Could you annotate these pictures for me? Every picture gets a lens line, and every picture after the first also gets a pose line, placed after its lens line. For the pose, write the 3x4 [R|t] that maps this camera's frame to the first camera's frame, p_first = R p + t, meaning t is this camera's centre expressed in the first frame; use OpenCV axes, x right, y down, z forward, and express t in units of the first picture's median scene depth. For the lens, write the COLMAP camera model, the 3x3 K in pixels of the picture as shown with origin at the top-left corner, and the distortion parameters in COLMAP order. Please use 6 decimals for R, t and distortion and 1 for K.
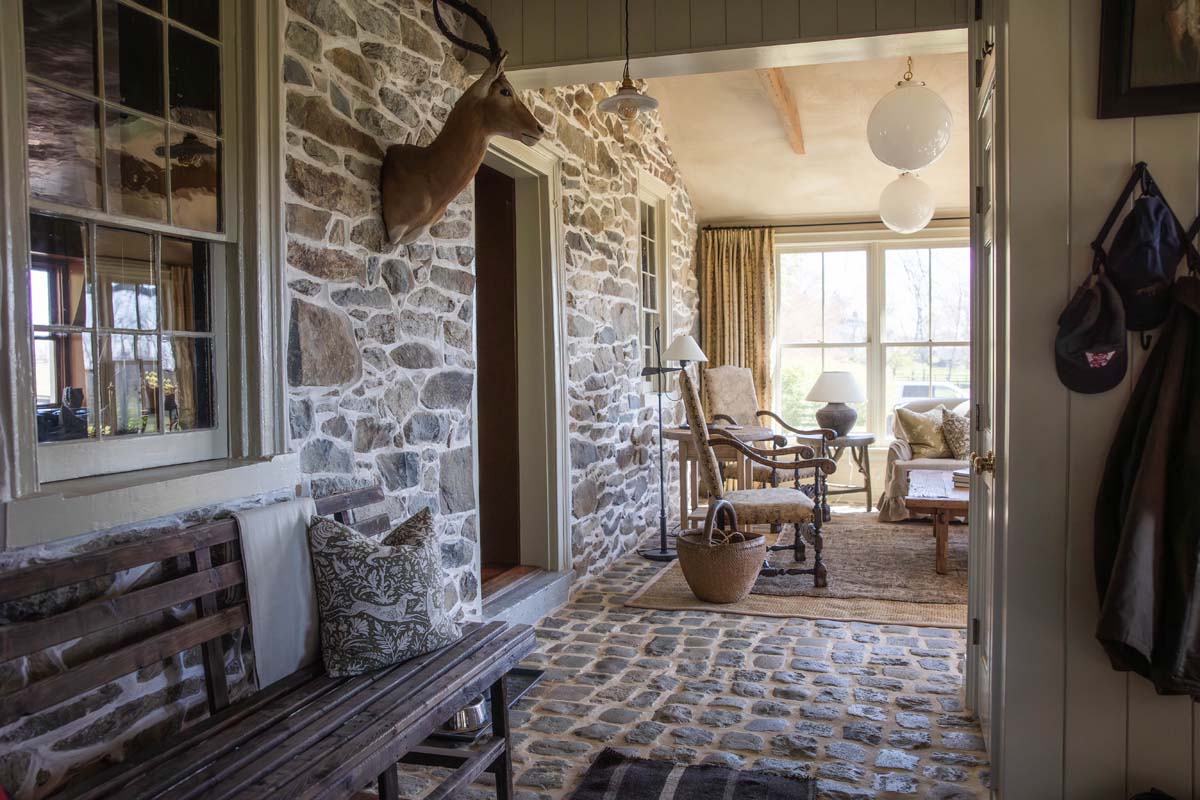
lens RADIAL K [[972.2, 0, 598.0], [0, 972.2, 399.5], [0, 0, 1]] dist [-0.119256, 0.133751]
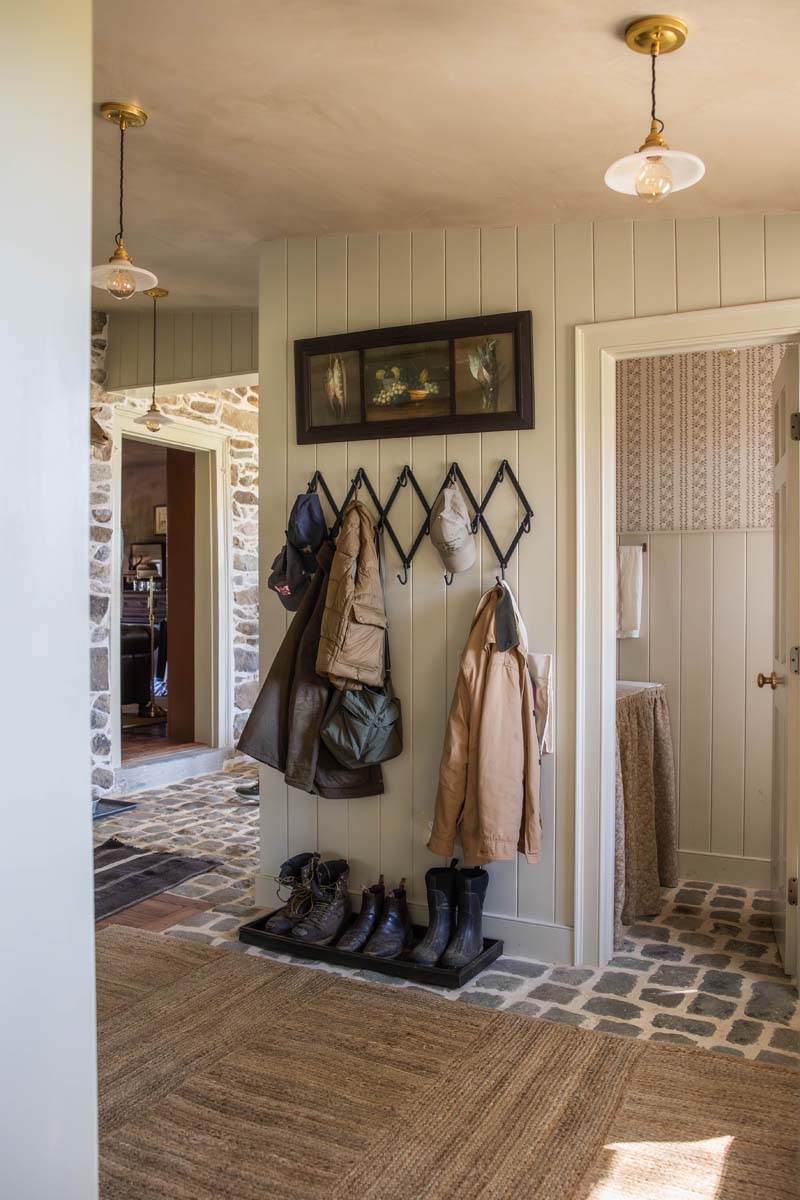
lens RADIAL K [[972.2, 0, 391.6], [0, 972.2, 602.9], [0, 0, 1]] dist [-0.119256, 0.133751]
pose [[0.985584, 0.018225, -0.168205, 0.409193], [-0.022980, 0.999388, -0.026370, 0.008991], [0.167621, 0.029855, 0.985399, -0.264466]]
